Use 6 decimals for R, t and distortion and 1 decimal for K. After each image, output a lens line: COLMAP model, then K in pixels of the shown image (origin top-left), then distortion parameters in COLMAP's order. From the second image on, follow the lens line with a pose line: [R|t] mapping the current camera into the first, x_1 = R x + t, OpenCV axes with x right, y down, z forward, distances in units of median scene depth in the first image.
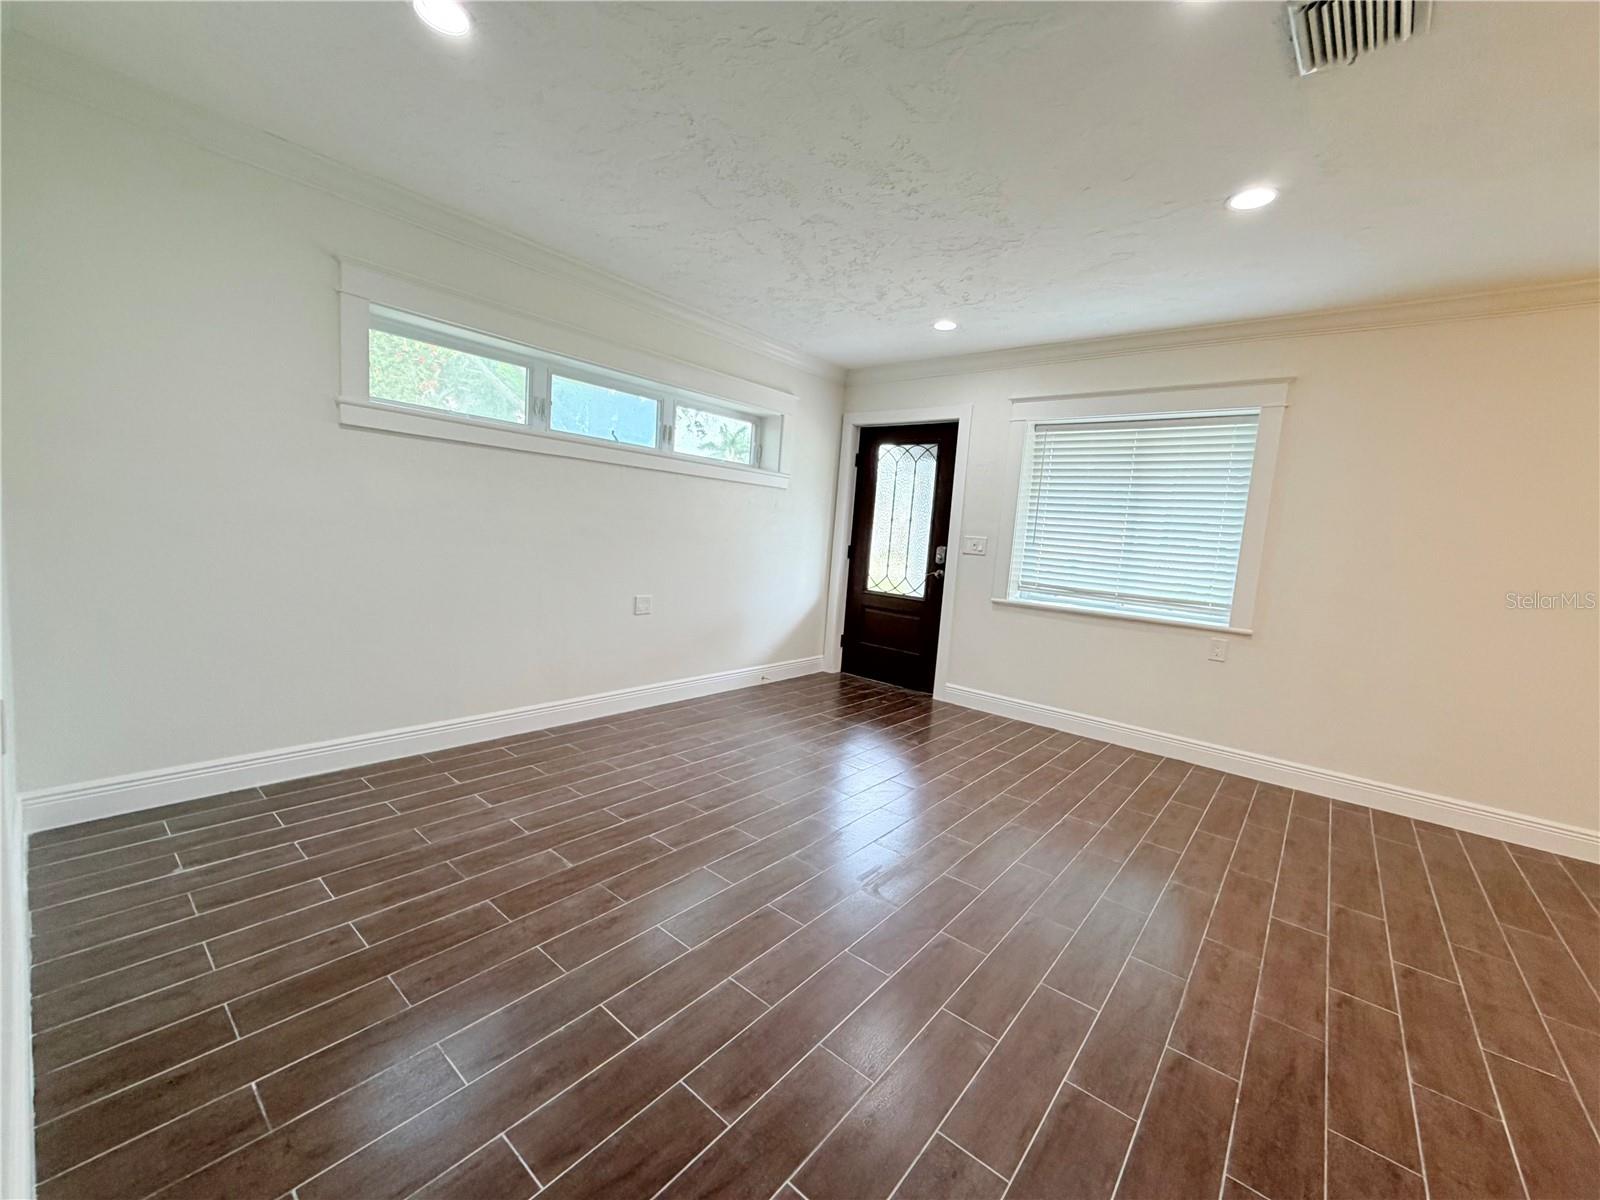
lens RADIAL K [[641.6, 0, 792.9], [0, 641.6, 601.9], [0, 0, 1]] dist [0.000625, 0.000347]
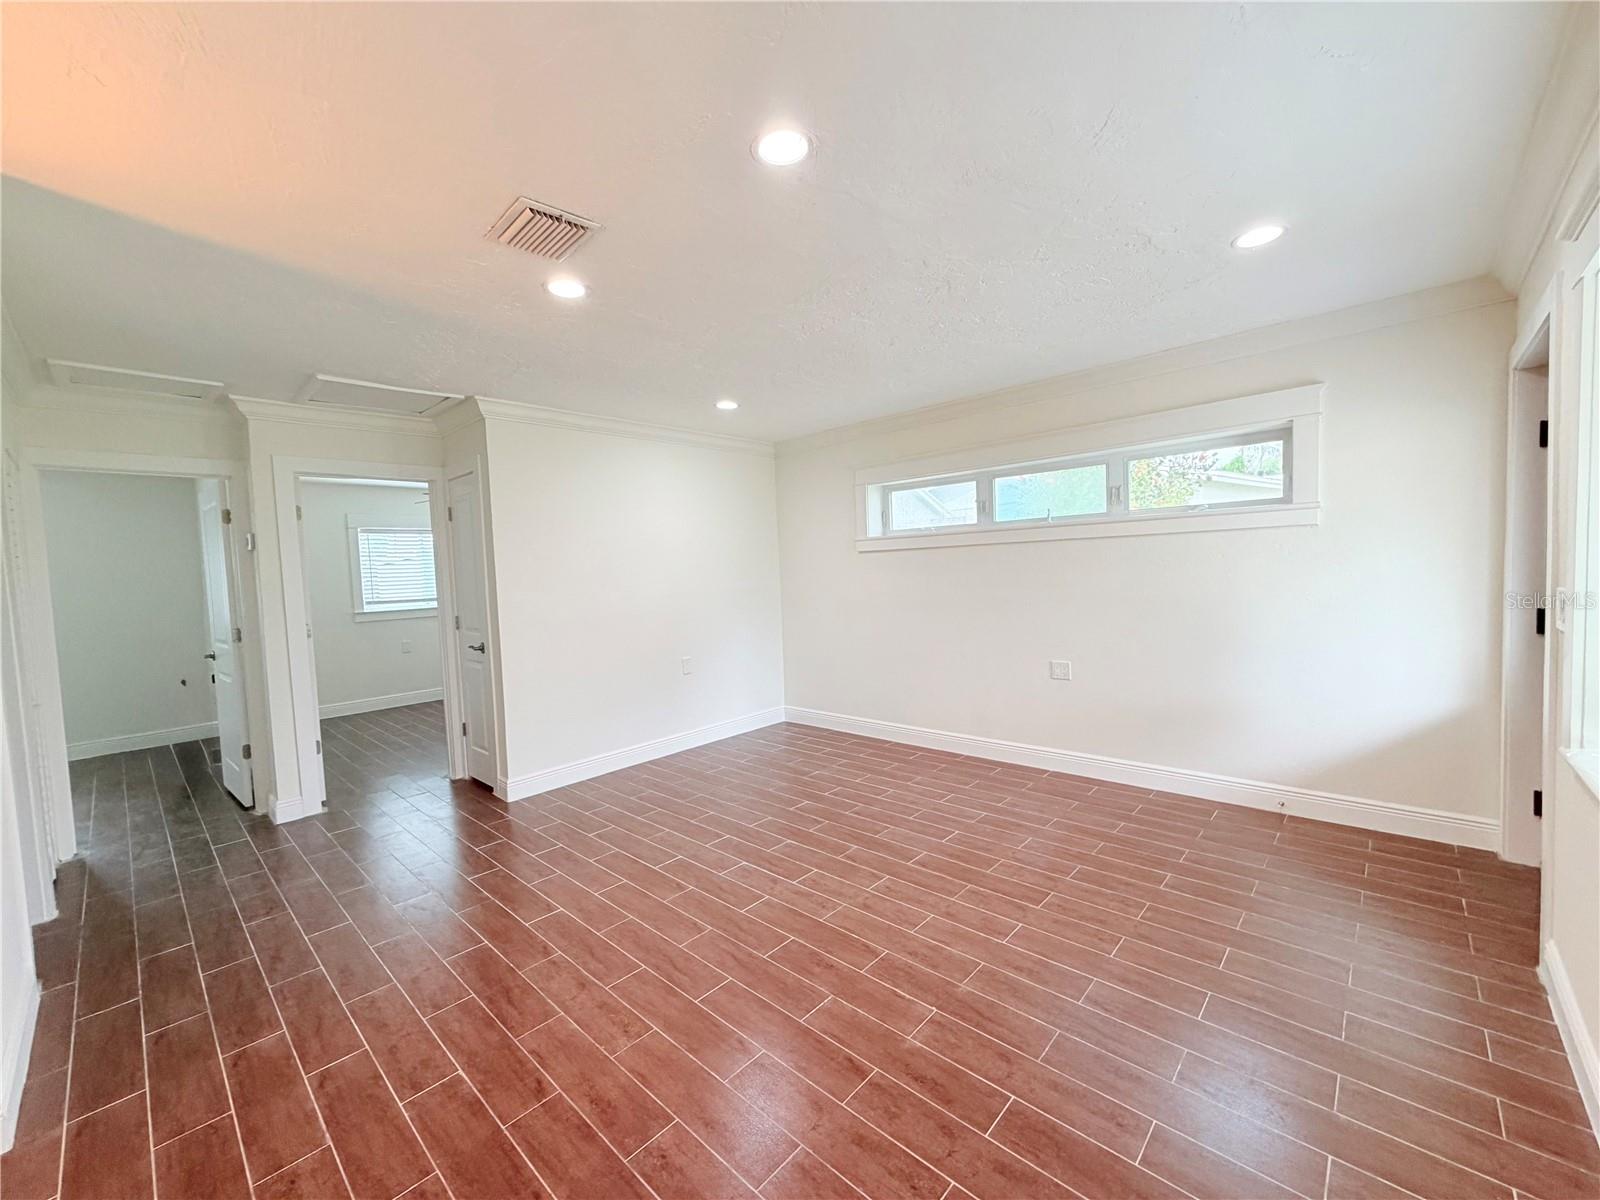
lens RADIAL K [[642.8, 0, 800.0], [0, 642.8, 600.0], [0, 0, 1]] dist [-0.000183, -0.000034]
pose [[-0.053728, -0.018491, -0.998384, 0.972833], [-0.073786, 0.997169, -0.014498, -0.073307], [0.995826, 0.072888, -0.054940, 0.741564]]
